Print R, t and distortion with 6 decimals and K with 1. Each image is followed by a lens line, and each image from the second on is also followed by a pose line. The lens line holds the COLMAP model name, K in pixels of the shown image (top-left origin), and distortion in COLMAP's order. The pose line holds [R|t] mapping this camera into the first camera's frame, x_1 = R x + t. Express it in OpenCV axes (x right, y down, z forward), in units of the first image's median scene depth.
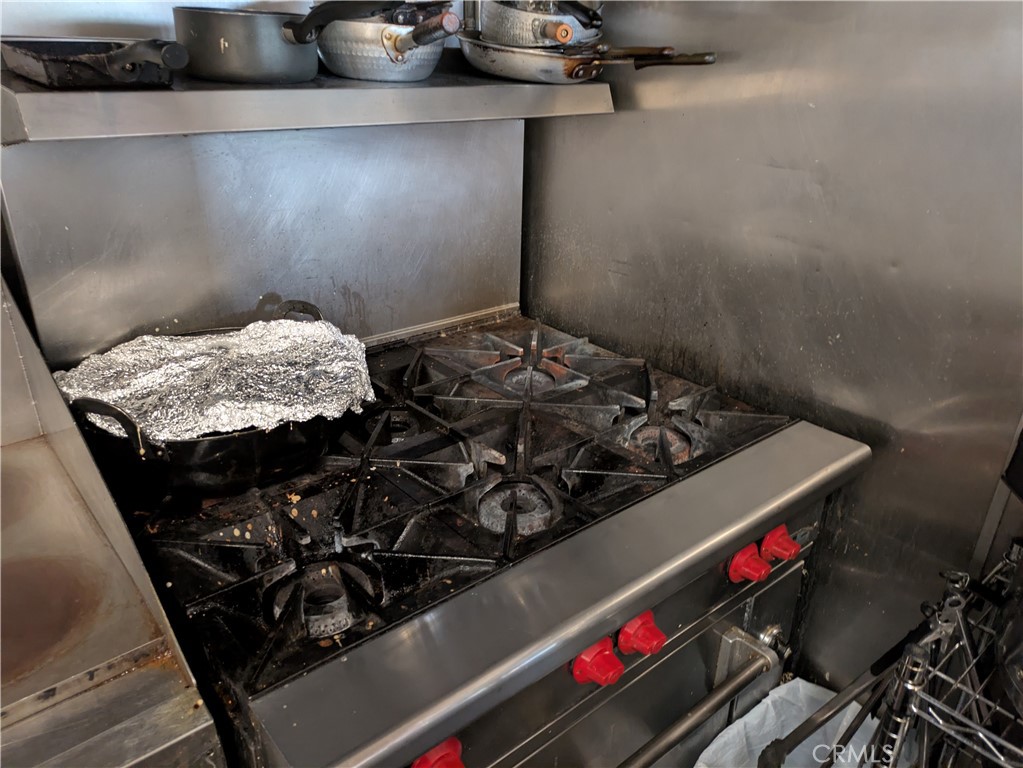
lens RADIAL K [[754.6, 0, 511.5], [0, 754.6, 384.0], [0, 0, 1]] dist [0.007945, -0.000206]
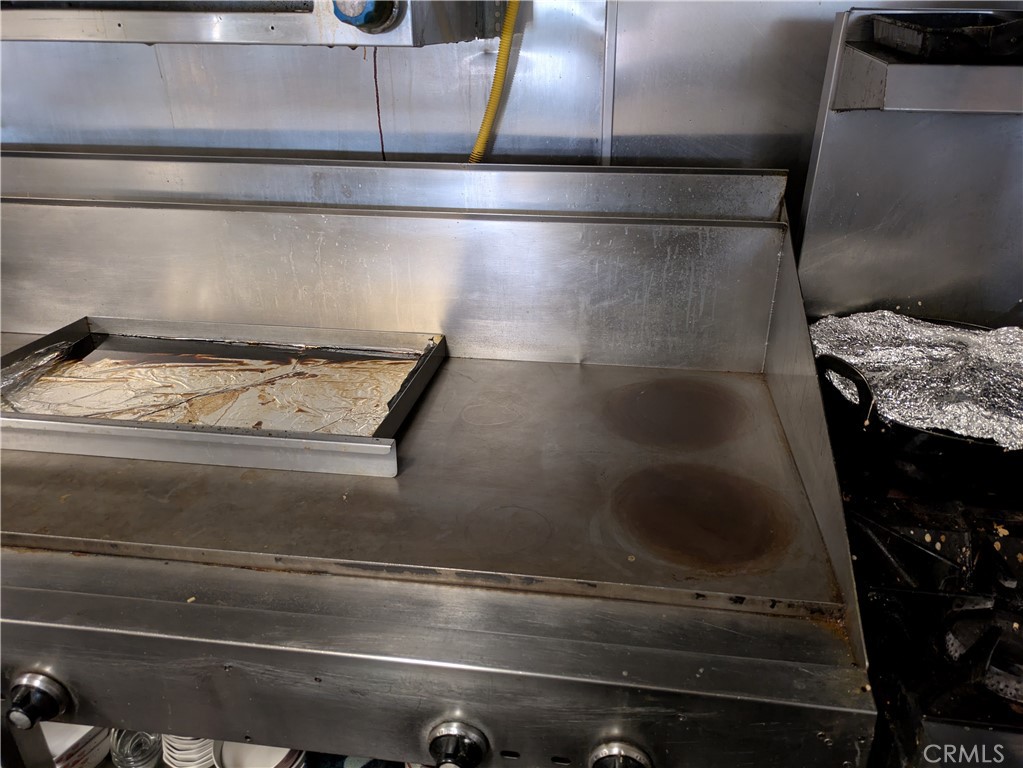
lens RADIAL K [[752.2, 0, 509.3], [0, 752.2, 371.5], [0, 0, 1]] dist [0.005144, 0.001375]
pose [[0.658994, 0.309967, -0.685308, -0.127443], [-0.296774, 0.944367, 0.141762, 0.022235], [0.691124, 0.109961, 0.714322, -0.053525]]
